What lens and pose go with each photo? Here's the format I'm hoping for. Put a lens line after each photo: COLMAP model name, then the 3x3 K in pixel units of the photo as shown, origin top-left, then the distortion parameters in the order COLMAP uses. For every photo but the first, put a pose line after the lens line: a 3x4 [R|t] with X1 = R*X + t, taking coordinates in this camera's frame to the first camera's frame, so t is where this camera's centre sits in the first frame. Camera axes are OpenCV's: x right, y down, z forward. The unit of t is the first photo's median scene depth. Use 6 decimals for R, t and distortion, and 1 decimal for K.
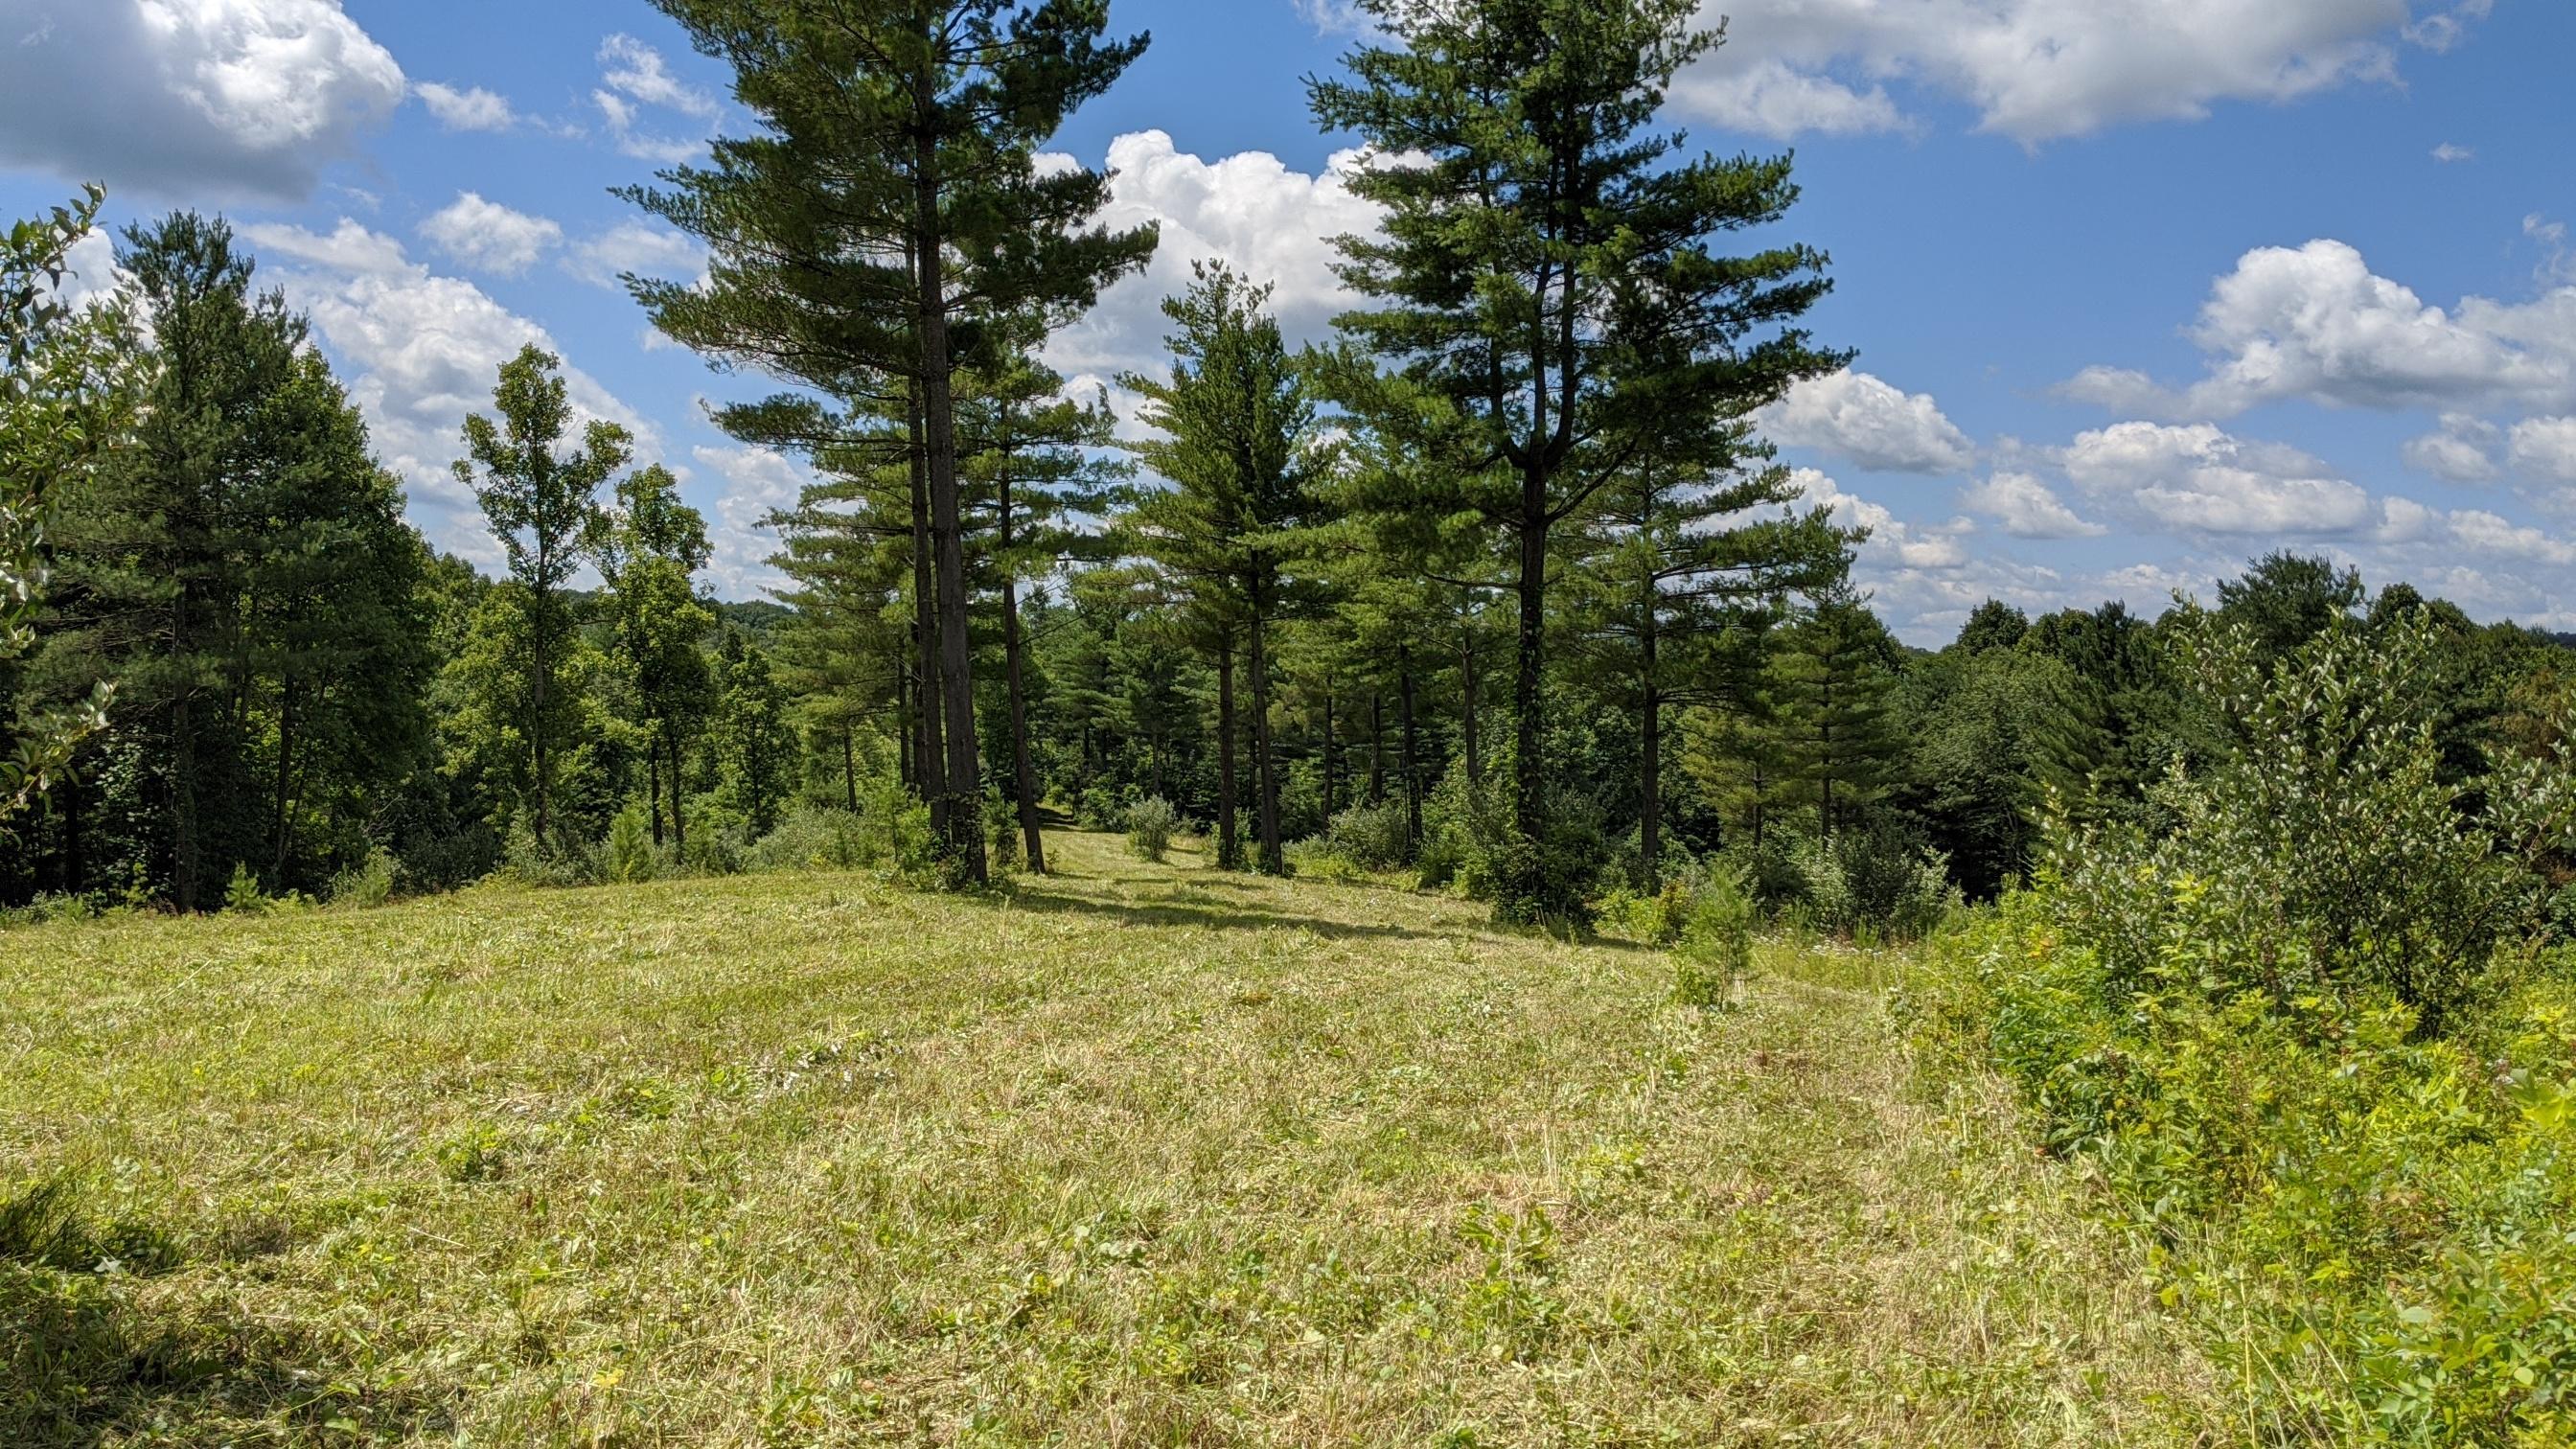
lens RADIAL K [[2454.3, 0, 1288.0], [0, 2454.3, 724.5], [0, 0, 1]] dist [0.044313, -0.084131]
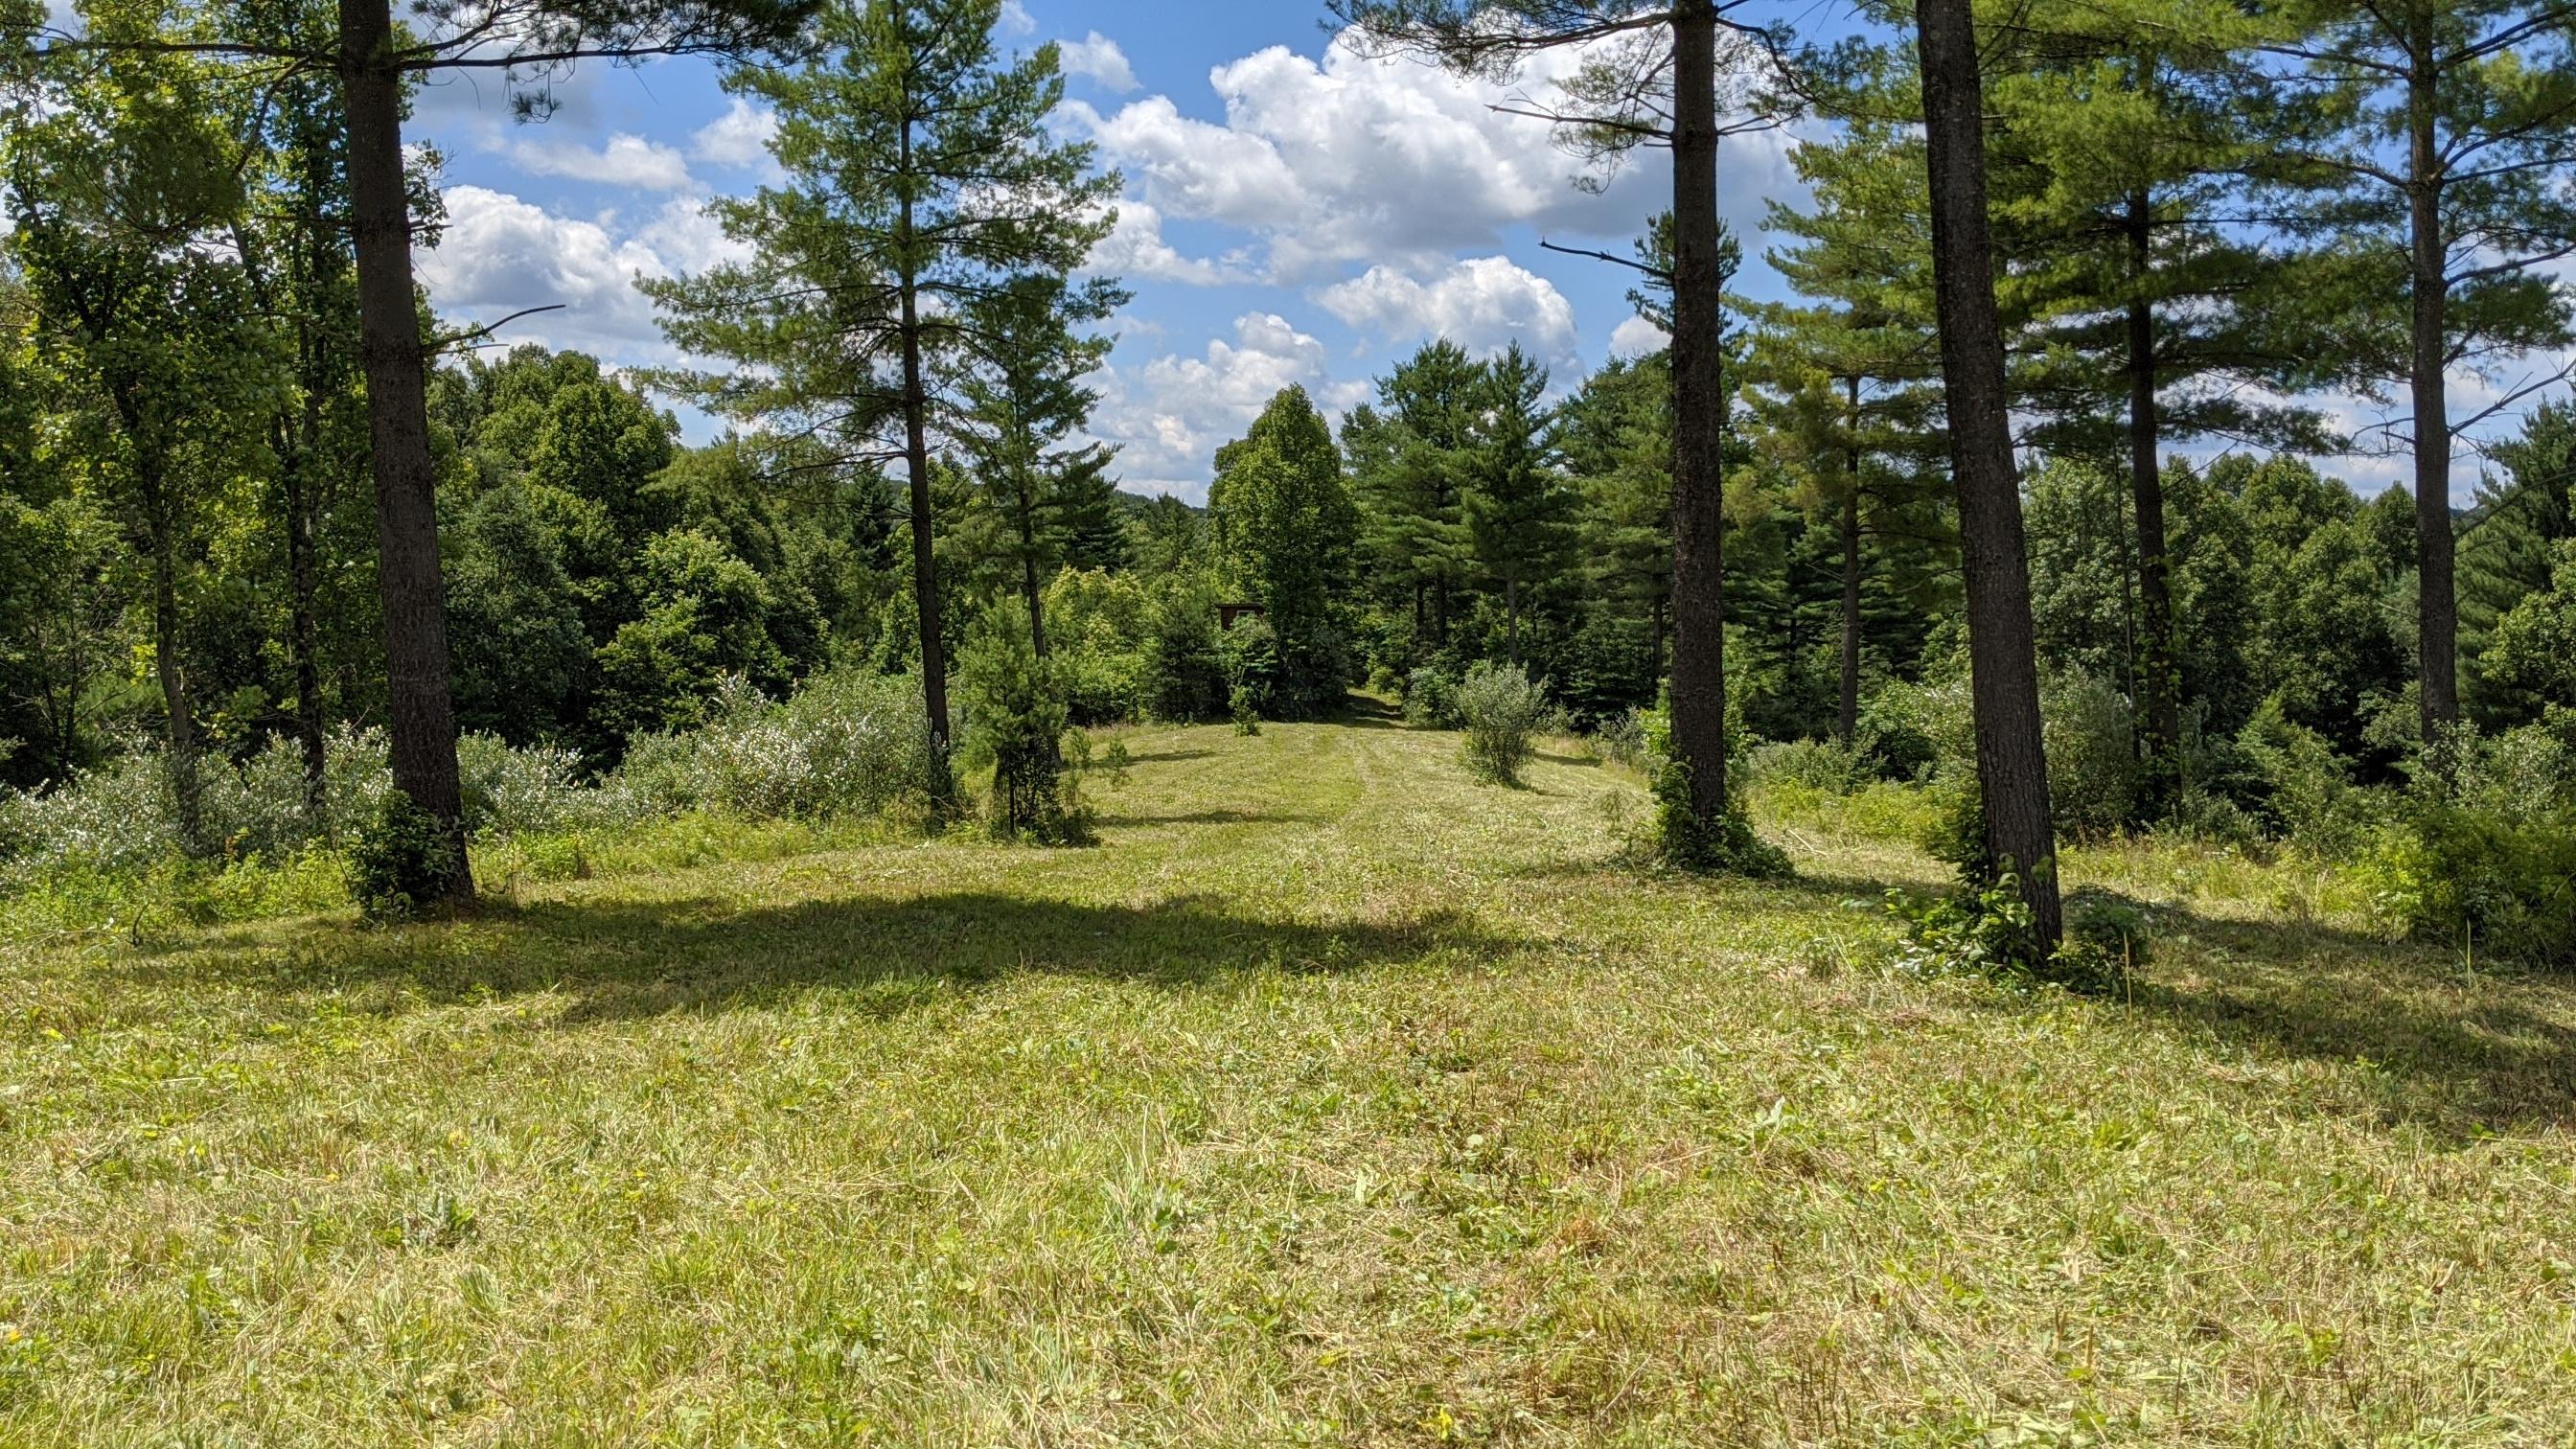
lens RADIAL K [[2154.9, 0, 1288.0], [0, 2154.9, 724.5], [0, 0, 1]] dist [0.002248, -0.009174]
pose [[0.985896, -0.004843, -0.167292, -0.016677], [0.011983, 0.999058, 0.041697, 0.017396], [0.166932, -0.043114, 0.985025, 0.416247]]
